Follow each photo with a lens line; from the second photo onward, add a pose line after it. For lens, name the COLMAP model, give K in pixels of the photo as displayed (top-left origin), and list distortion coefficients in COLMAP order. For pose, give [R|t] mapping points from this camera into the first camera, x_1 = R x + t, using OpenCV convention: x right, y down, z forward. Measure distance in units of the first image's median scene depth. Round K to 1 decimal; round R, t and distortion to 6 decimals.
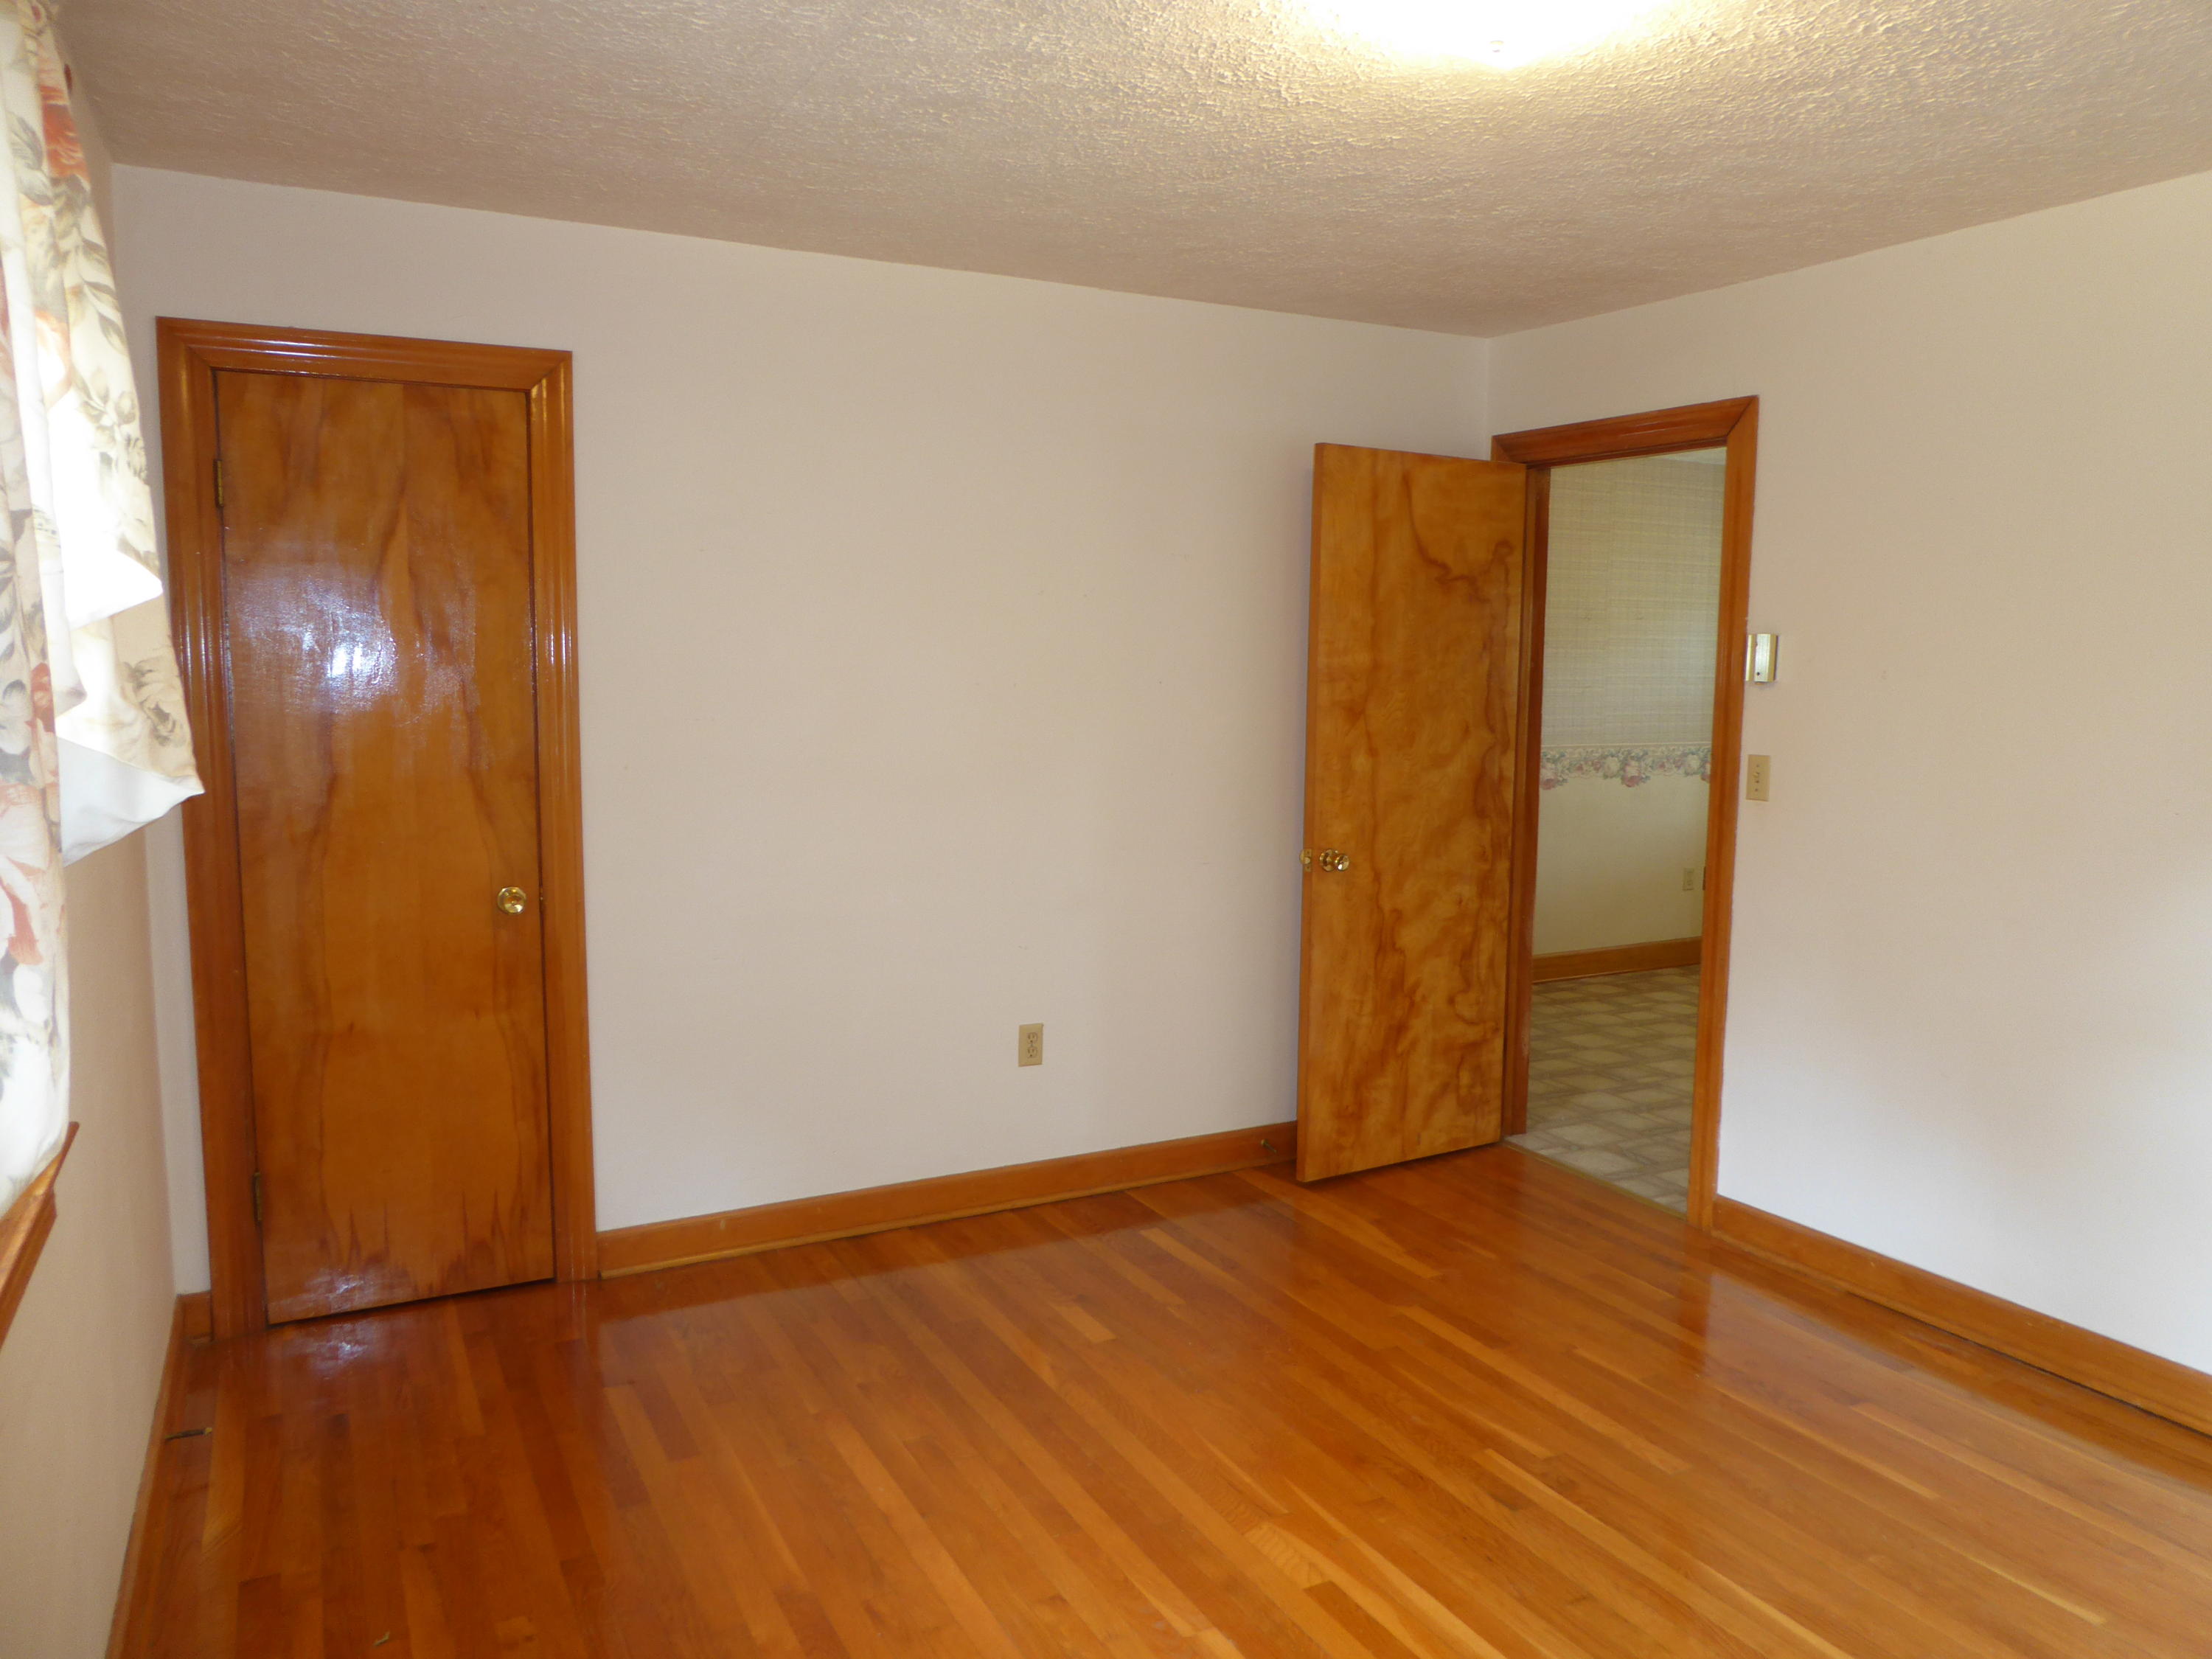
lens RADIAL K [[1578.0, 0, 1118.7], [0, 1578.0, 823.3], [0, 0, 1]] dist [-0.046719, 0.026847]
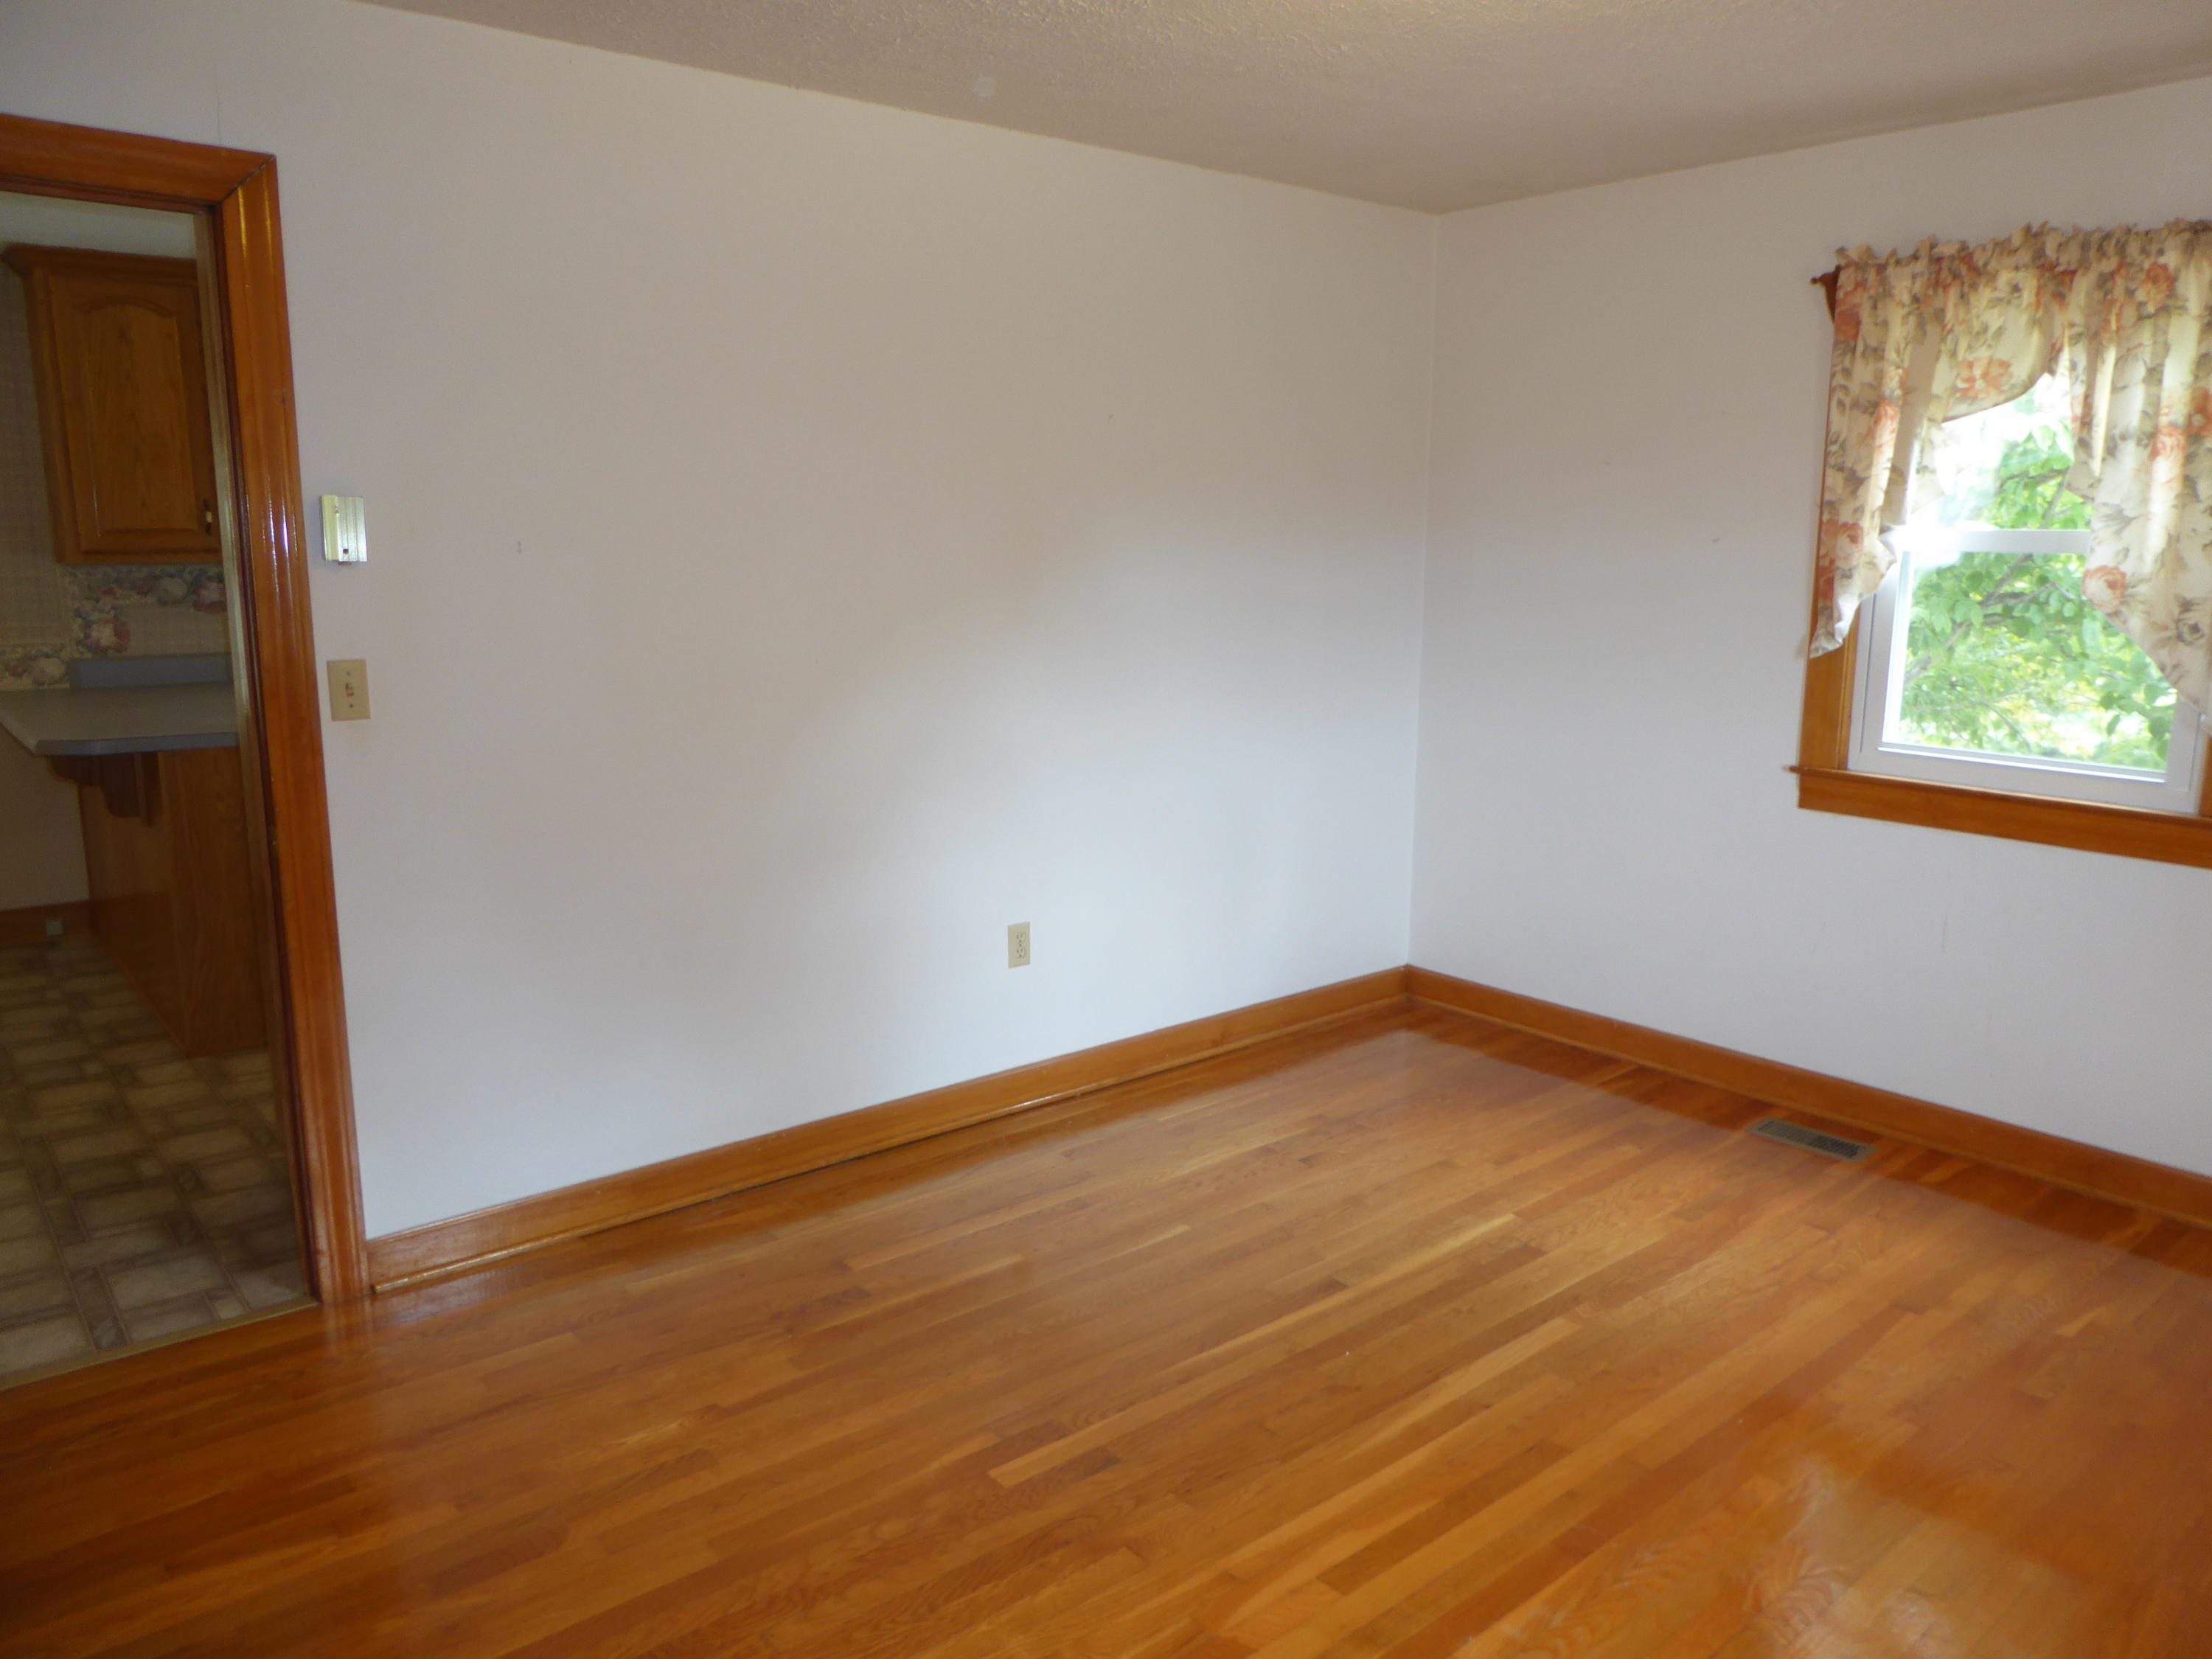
lens RADIAL K [[1631.6, 0, 1106.0], [0, 1631.6, 829.5], [0, 0, 1]] dist [0.008819, 0.003155]
pose [[-0.197407, -0.198152, 0.960087, -0.530857], [0.097416, 0.970546, 0.220341, -0.125787], [-0.975469, 0.137025, -0.172290, 0.972810]]
